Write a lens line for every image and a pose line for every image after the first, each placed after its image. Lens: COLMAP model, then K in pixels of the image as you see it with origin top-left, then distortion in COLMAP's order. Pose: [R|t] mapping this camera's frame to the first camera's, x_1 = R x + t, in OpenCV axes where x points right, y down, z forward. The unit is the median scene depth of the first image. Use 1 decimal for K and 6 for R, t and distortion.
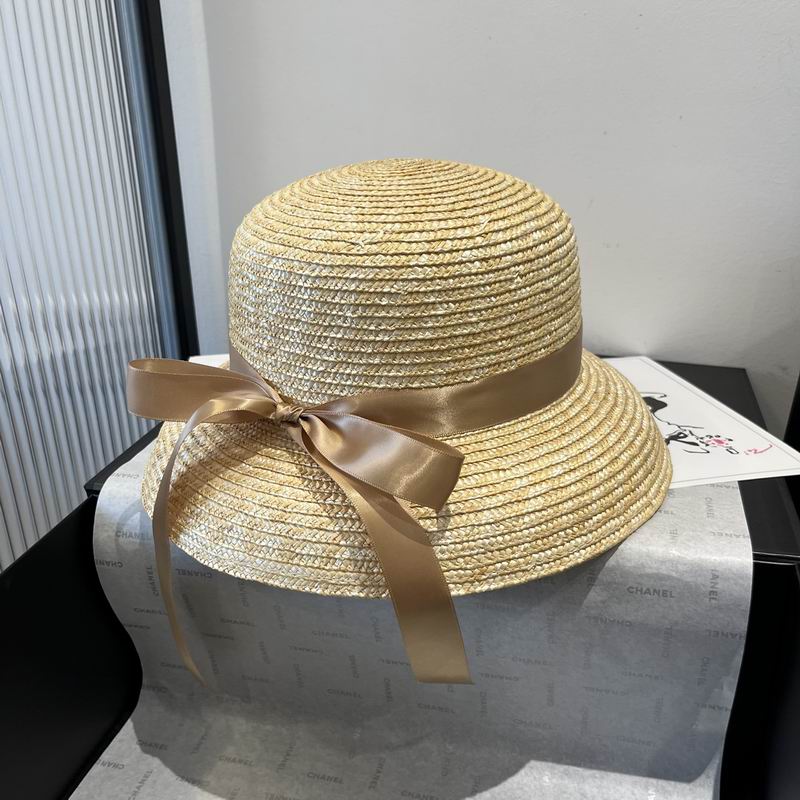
lens RADIAL K [[879.6, 0, 410.7], [0, 879.6, 395.6], [0, 0, 1]] dist [0.007140, 0.000000]
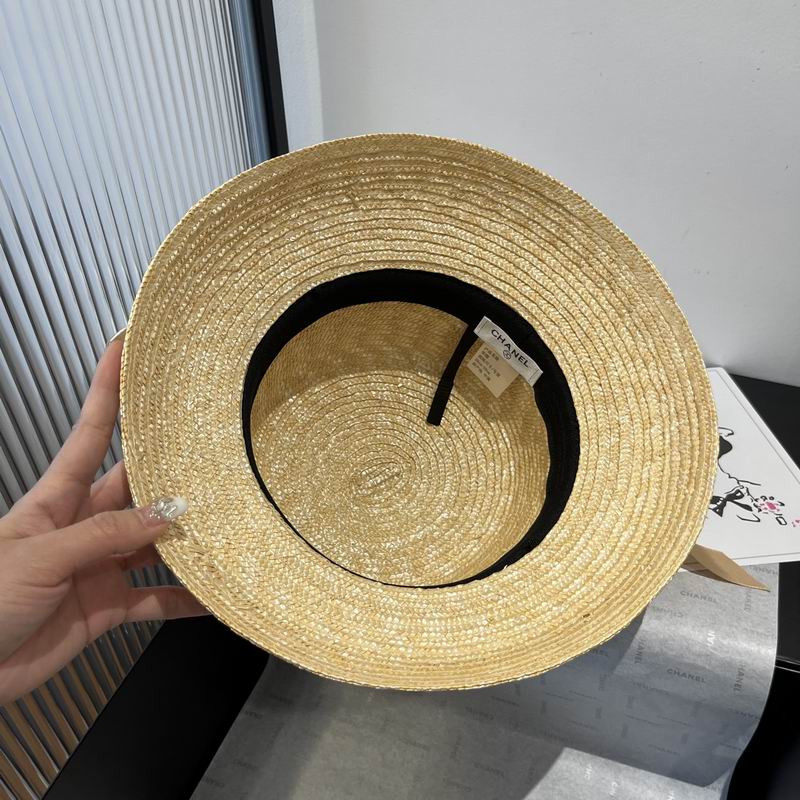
lens RADIAL K [[879.6, 0, 398.5], [0, 879.6, 396.3], [0, 0, 1]] dist [0.007140, 0.000000]
pose [[0.993710, 0.053423, -0.098421, -0.022891], [-0.026200, 0.965390, 0.259490, -0.389174], [0.108877, -0.255279, 0.960718, -0.108261]]
